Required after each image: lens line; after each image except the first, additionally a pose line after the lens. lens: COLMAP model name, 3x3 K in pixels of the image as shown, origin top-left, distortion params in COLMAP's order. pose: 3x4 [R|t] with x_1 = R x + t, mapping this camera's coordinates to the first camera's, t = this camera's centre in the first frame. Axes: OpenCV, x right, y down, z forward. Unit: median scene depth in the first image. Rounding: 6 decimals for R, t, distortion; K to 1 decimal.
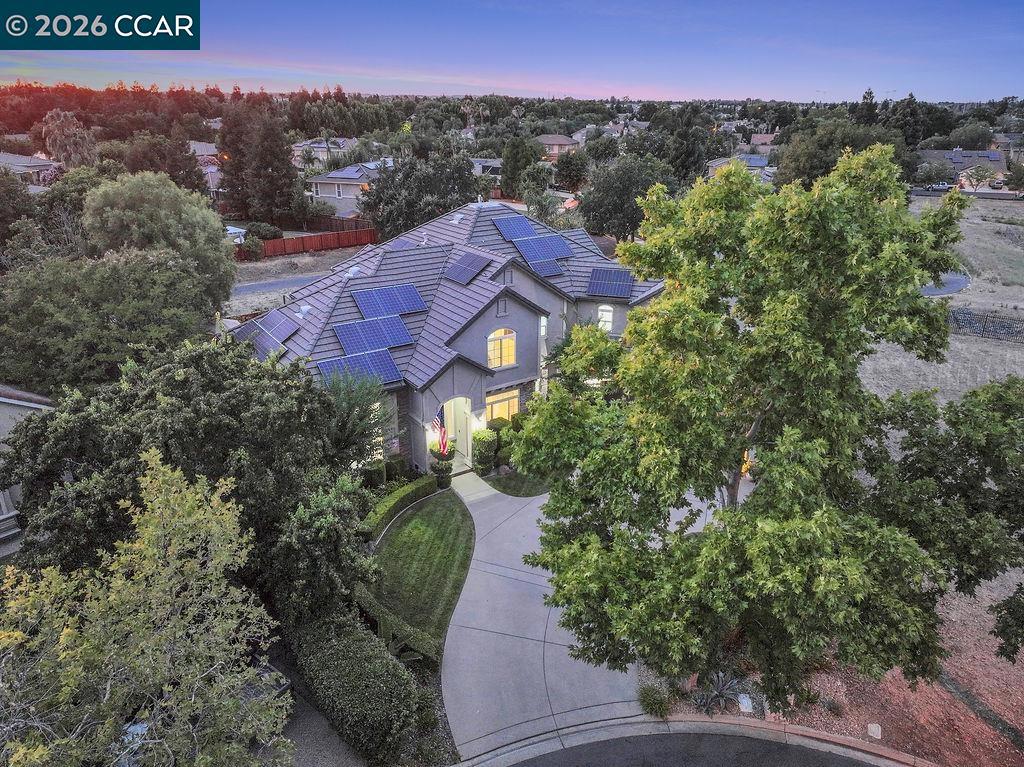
lens RADIAL K [[715.5, 0, 511.3], [0, 715.5, 383.6], [0, 0, 1]] dist [0.013384, 0.005088]
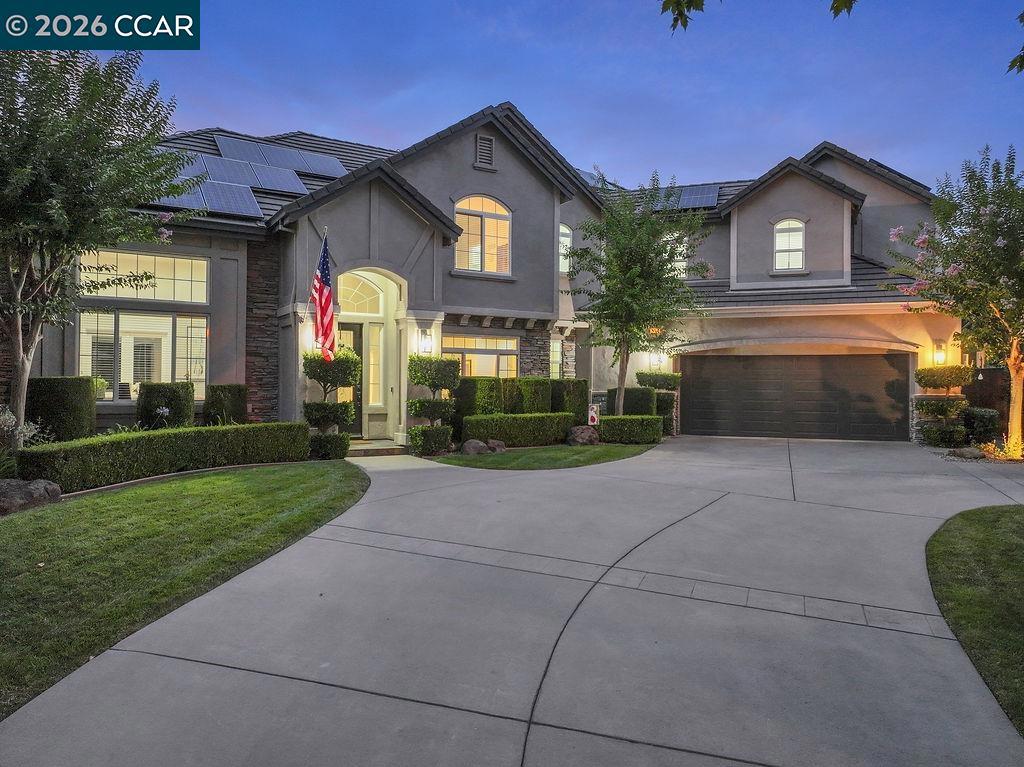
lens RADIAL K [[715.5, 0, 512.5], [0, 715.5, 384.1], [0, 0, 1]] dist [0.013384, 0.005088]
pose [[0.999447, -0.005127, -0.032847, 0.024047], [-0.007620, 0.926396, -0.376474, 0.243887], [0.032360, 0.376516, 0.925845, 0.559716]]
